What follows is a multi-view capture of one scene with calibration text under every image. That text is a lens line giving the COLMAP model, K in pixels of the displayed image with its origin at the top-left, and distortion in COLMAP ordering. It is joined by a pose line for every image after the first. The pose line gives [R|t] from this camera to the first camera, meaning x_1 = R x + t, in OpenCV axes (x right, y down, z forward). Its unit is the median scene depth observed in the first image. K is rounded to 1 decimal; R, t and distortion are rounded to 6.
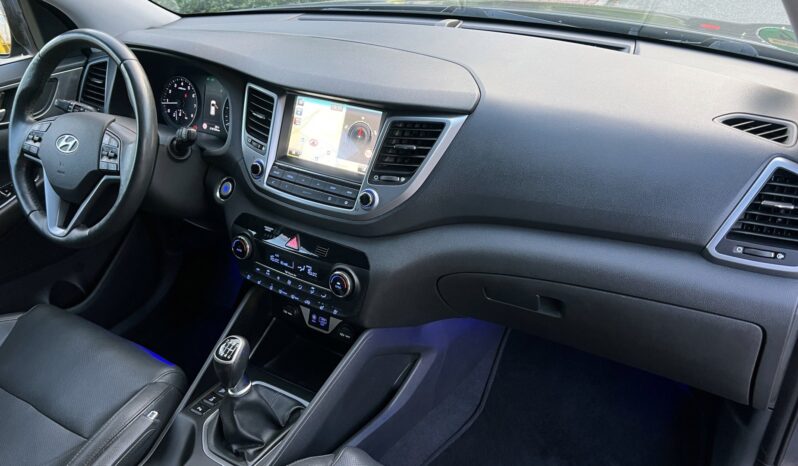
lens RADIAL K [[643.4, 0, 399.8], [0, 643.4, 211.9], [0, 0, 1]] dist [0.074201, -0.092339]
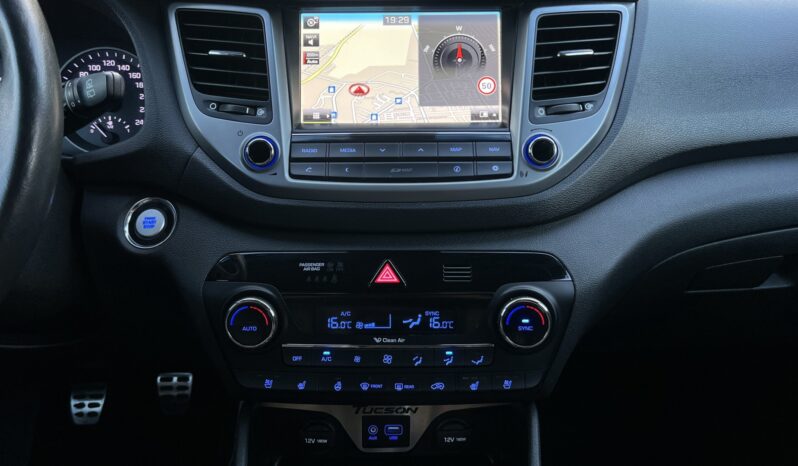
lens RADIAL K [[643.4, 0, 399.8], [0, 643.4, 211.9], [0, 0, 1]] dist [0.074201, -0.092339]
pose [[0.831295, -0.152013, 0.534641, -0.413509], [0.234038, 0.968180, -0.088619, 0.046636], [-0.504158, 0.198795, 0.840420, 0.563291]]
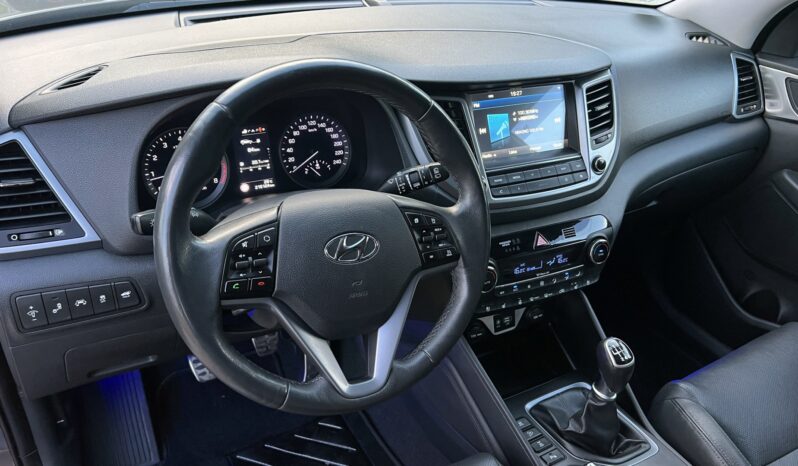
lens RADIAL K [[631.2, 0, 399.0], [0, 631.2, 233.0], [0, 0, 1]] dist [0.014357, -0.000087]
pose [[0.482456, -0.378392, 0.789972, -0.983017], [0.327996, 0.914303, 0.237631, -0.248492], [-0.812191, 0.144461, 0.565222, 0.642150]]
